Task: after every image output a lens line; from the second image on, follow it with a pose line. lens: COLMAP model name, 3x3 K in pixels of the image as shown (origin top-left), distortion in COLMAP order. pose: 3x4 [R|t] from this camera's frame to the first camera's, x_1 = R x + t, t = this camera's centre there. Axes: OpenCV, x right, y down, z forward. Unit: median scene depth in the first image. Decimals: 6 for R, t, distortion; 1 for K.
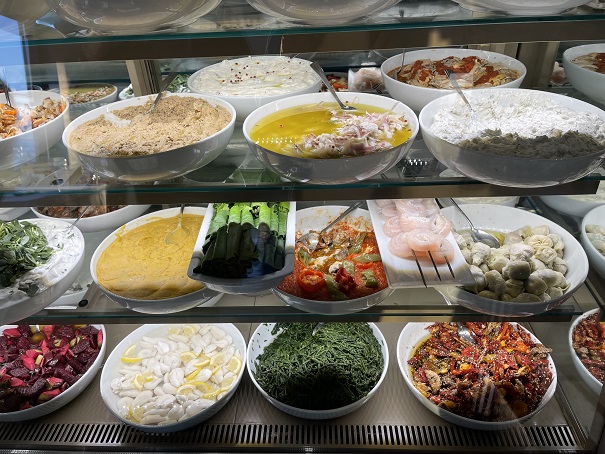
lens RADIAL K [[457.3, 0, 303.9], [0, 457.3, 226.8], [0, 0, 1]] dist [0.038427, -0.042495]
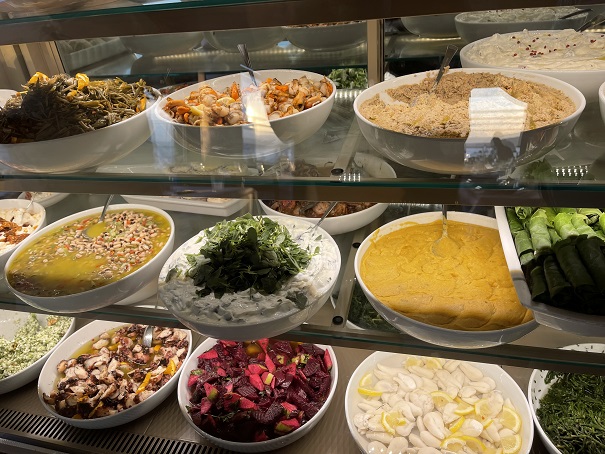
lens RADIAL K [[457.3, 0, 302.9], [0, 457.3, 225.8], [0, 0, 1]] dist [0.038427, -0.042495]
pose [[0.978119, 0.064111, -0.197920, -0.367761], [-0.069788, 0.997323, -0.021833, 0.018460], [0.195990, 0.035168, 0.979975, 0.167097]]
